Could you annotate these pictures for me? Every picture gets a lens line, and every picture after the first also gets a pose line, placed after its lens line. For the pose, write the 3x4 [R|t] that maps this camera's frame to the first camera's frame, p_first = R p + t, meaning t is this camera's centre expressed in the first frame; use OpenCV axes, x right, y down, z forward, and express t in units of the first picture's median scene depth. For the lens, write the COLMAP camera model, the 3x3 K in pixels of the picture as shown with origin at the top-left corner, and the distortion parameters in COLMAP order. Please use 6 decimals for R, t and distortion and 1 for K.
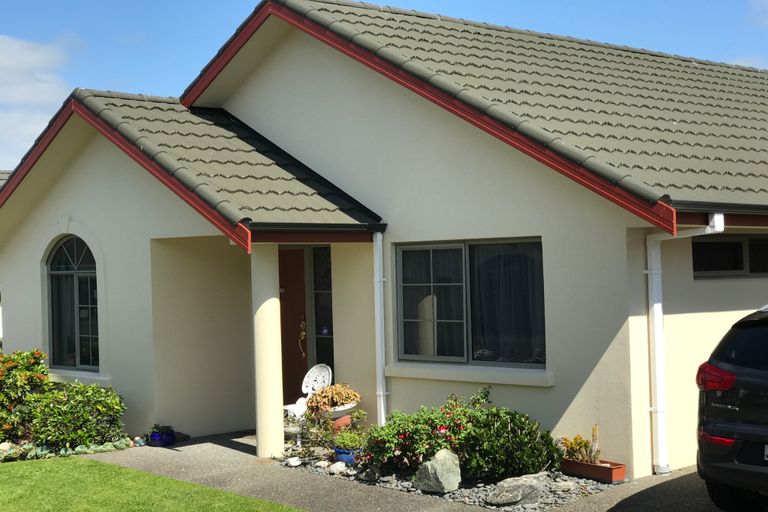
lens RADIAL K [[1263.5, 0, 384.0], [0, 1263.5, 257.3], [0, 0, 1]] dist [0.018123, 0.000000]
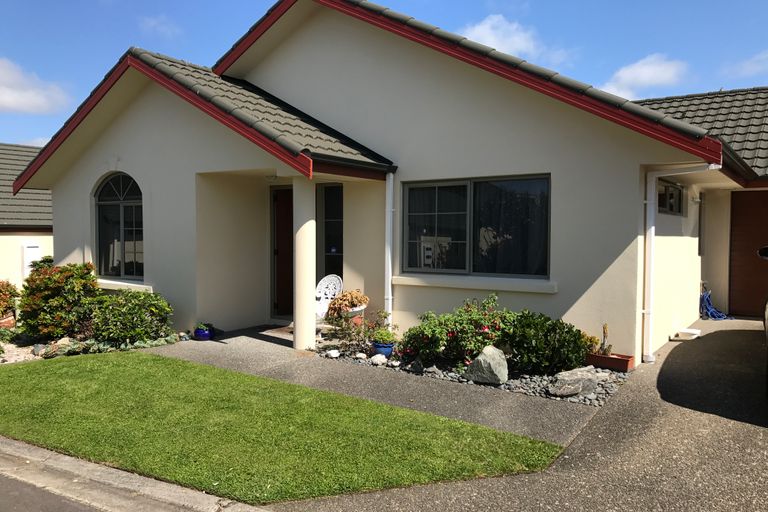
lens RADIAL K [[634.1, 0, 383.7], [0, 634.1, 252.3], [0, 0, 1]] dist [0.041207, -0.064565]
pose [[0.973810, 0.015670, 0.226824, -0.155896], [-0.025080, 0.998938, 0.038661, 0.036292], [-0.225977, -0.043338, 0.973168, 0.371250]]
